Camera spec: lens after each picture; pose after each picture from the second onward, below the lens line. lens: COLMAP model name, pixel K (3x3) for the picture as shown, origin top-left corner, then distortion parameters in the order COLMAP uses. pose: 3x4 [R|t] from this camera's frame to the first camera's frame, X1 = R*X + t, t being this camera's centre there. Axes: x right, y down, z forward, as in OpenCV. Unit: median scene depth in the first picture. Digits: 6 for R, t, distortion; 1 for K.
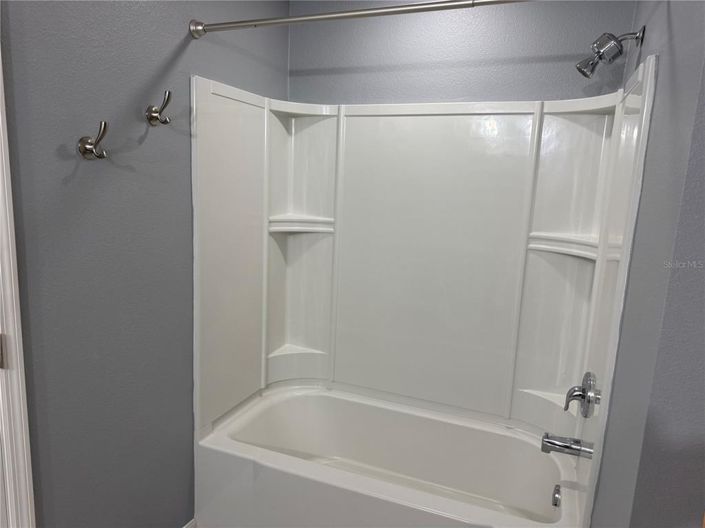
lens RADIAL K [[481.1, 0, 352.5], [0, 481.1, 264.0], [0, 0, 1]] dist [-0.000702, -0.002002]
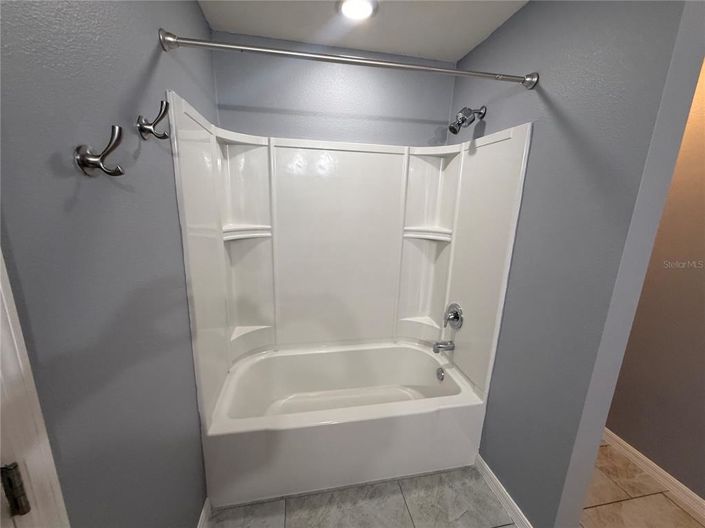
lens RADIAL K [[277.5, 0, 351.7], [0, 277.5, 261.7], [0, 0, 1]] dist [-0.040217, 0.021432]
pose [[0.847946, -0.132446, 0.513269, -0.290848], [0.095711, 0.990622, 0.097505, -0.058043], [-0.521370, -0.033553, 0.852671, 0.276626]]
